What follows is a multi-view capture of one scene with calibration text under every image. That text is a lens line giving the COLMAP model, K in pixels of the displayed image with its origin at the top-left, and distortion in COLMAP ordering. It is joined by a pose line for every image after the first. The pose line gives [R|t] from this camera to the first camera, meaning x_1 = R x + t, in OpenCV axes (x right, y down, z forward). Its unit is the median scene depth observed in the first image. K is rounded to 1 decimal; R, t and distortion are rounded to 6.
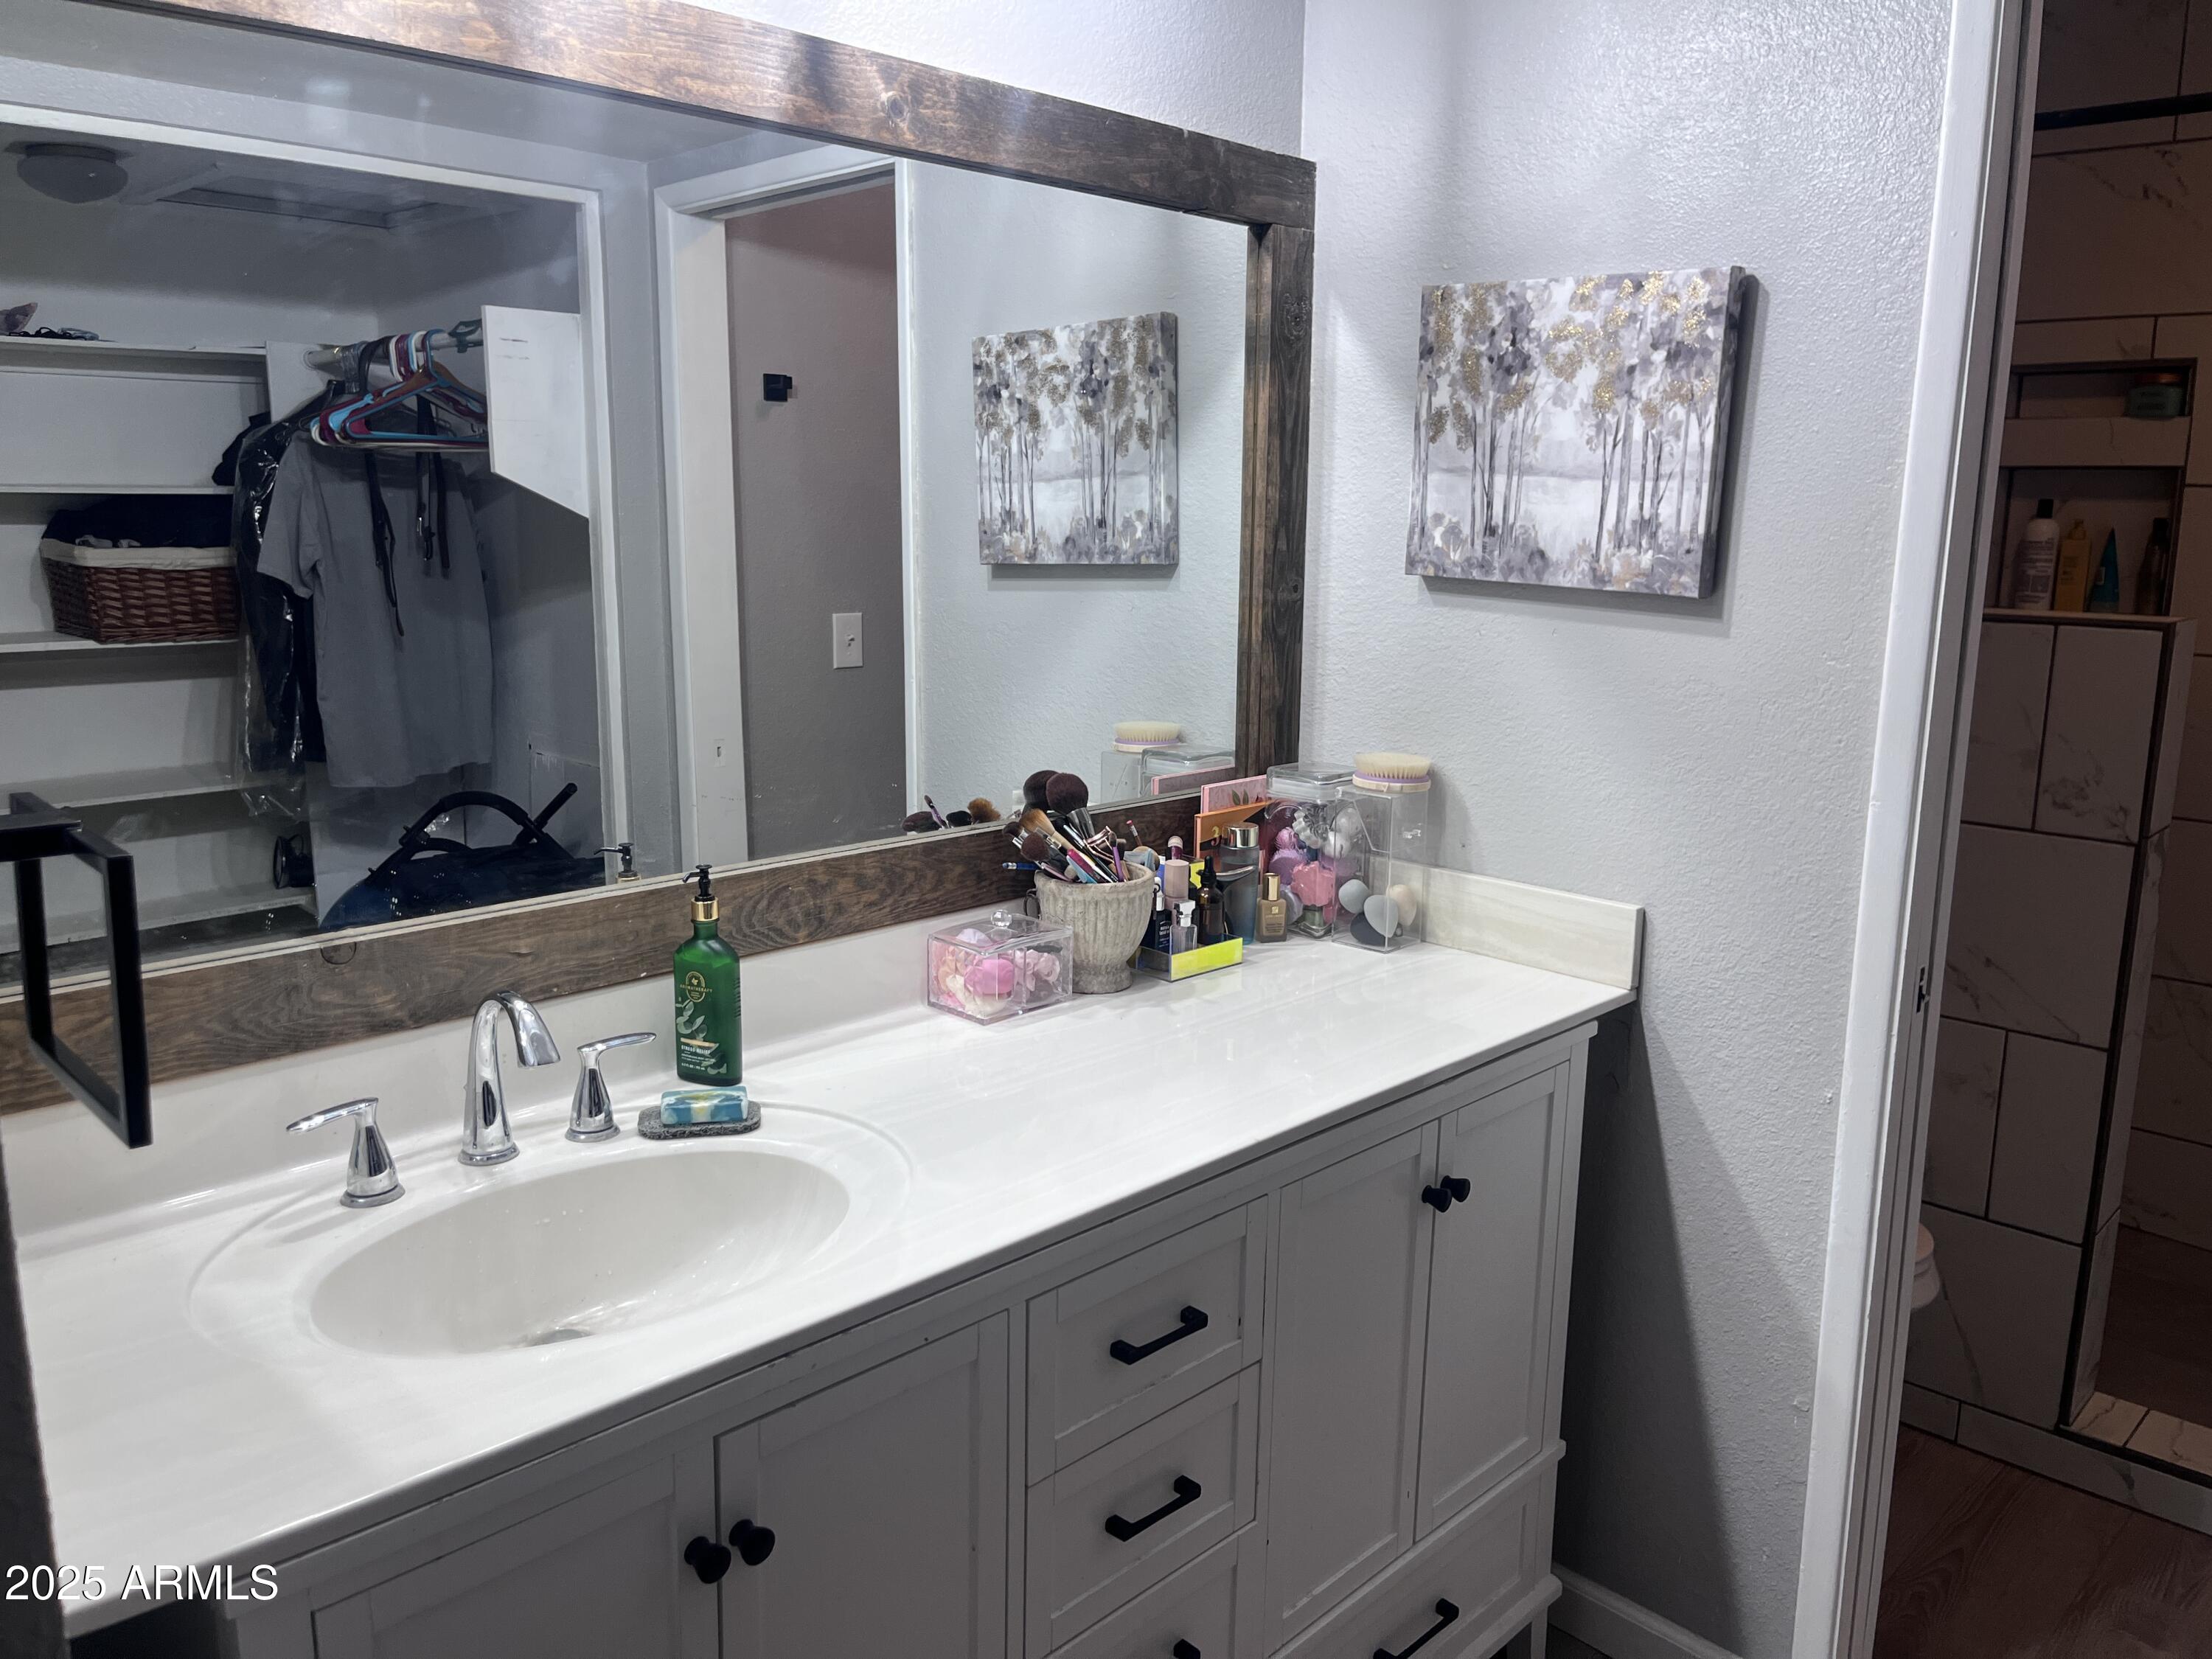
lens RADIAL K [[1677.1, 0, 1090.8], [0, 1677.1, 806.1], [0, 0, 1]] dist [0.056498, -0.089197]
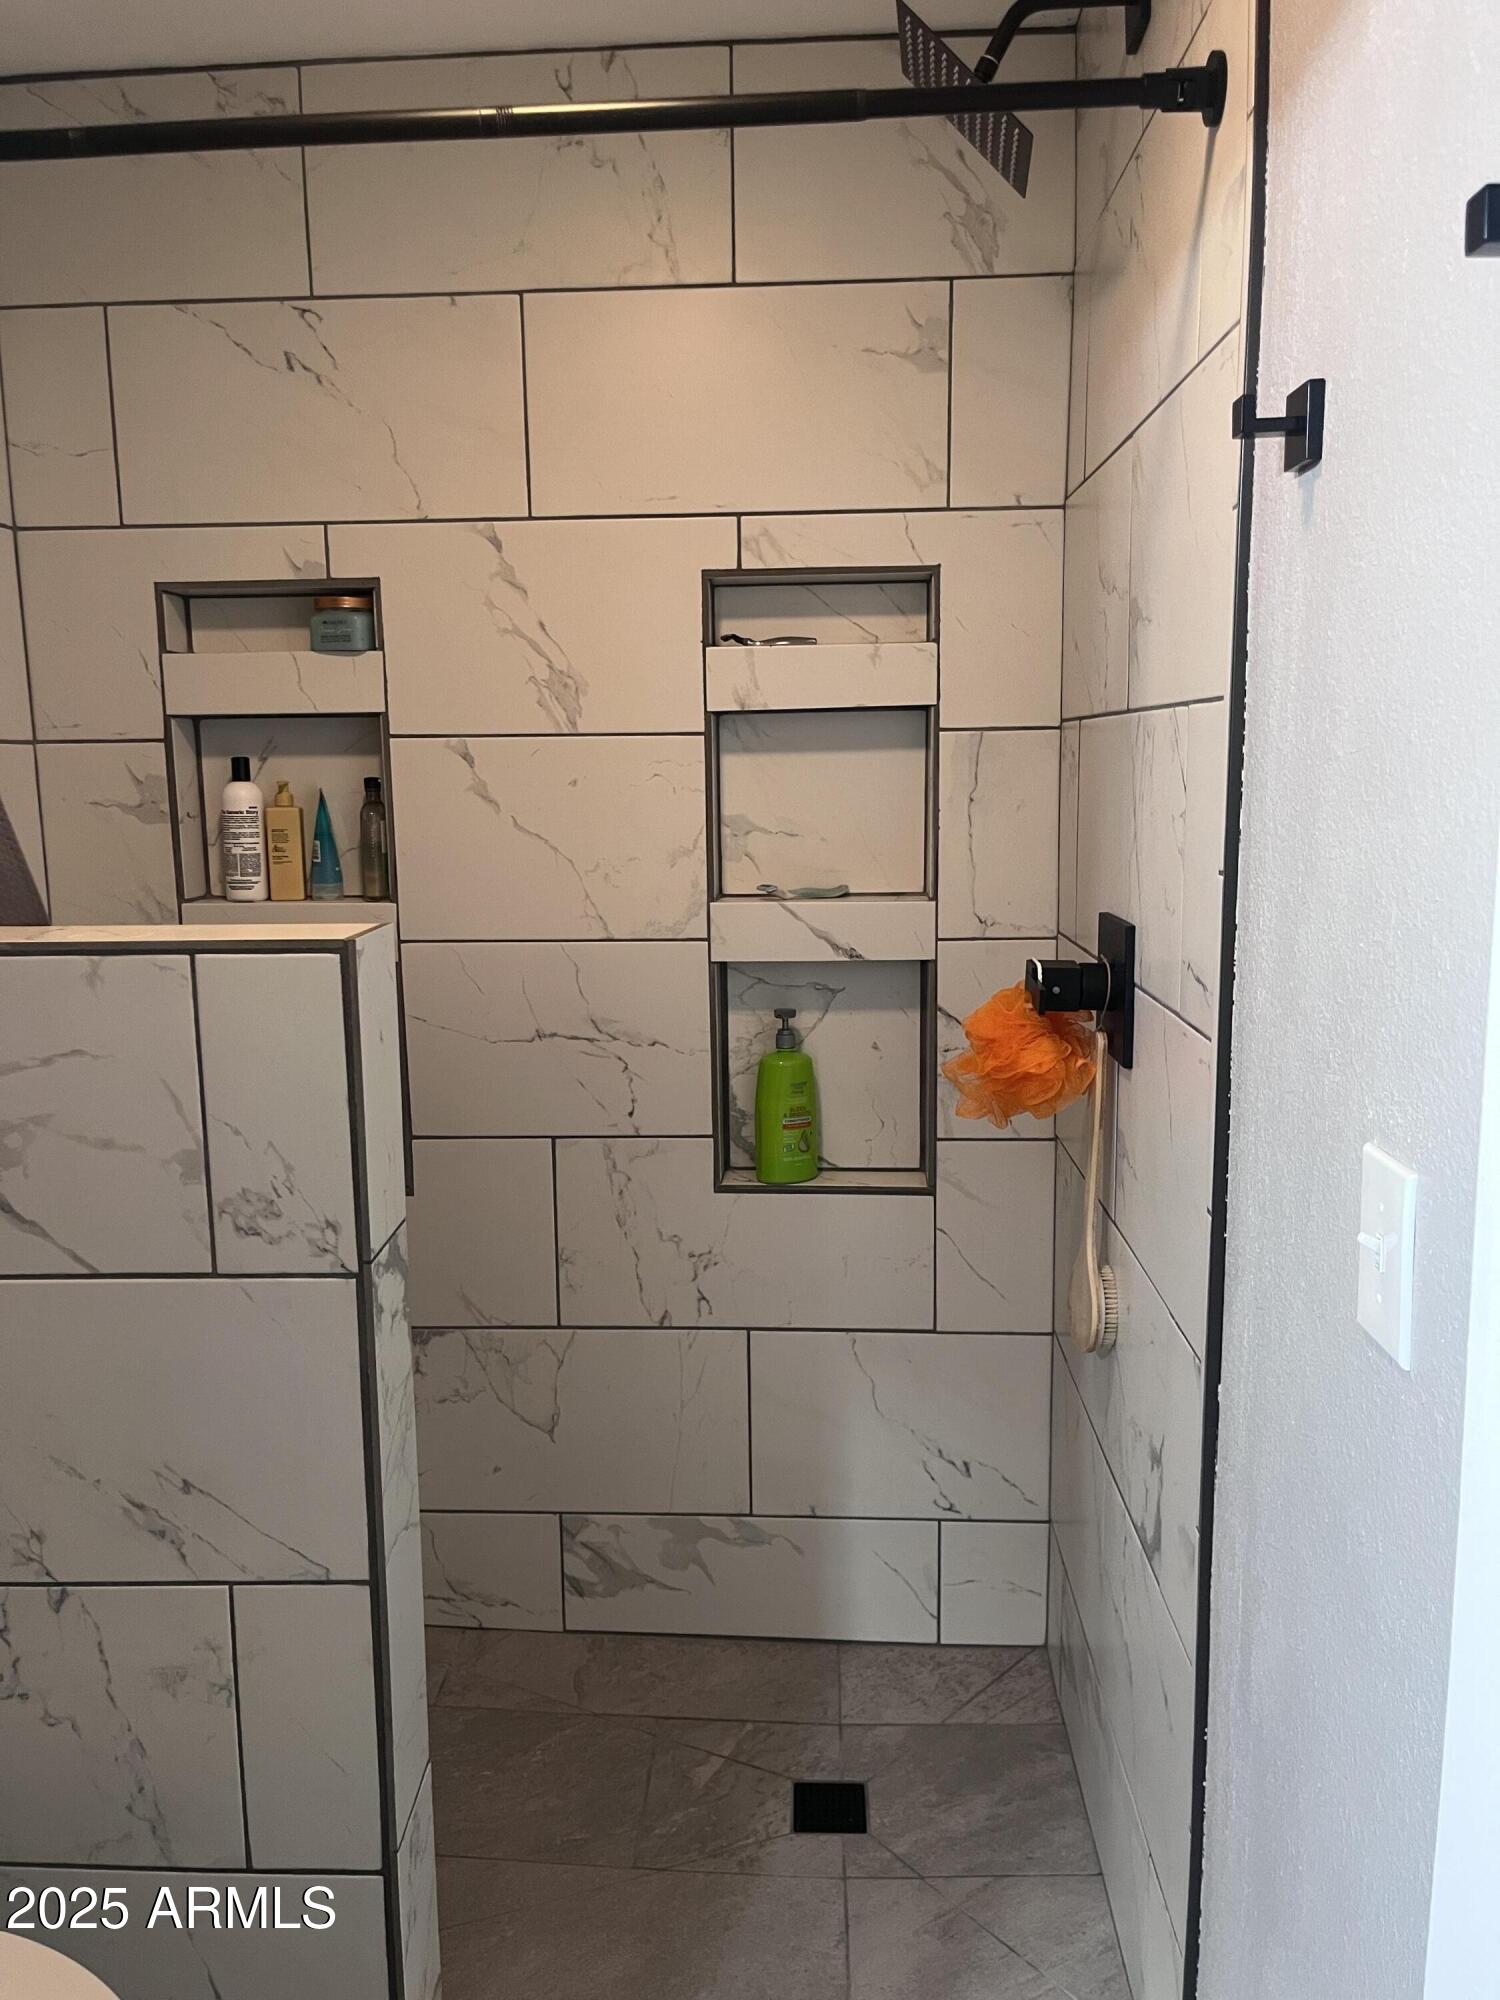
lens RADIAL K [[1516.4, 0, 740.9], [0, 1516.4, 1004.0], [0, 0, 1]] dist [0.056498, -0.089197]
pose [[0.739739, -0.129096, 0.660394, 0.270852], [0.144428, 0.989012, 0.031555, -0.060765], [-0.657211, 0.072037, 0.750256, 0.347059]]
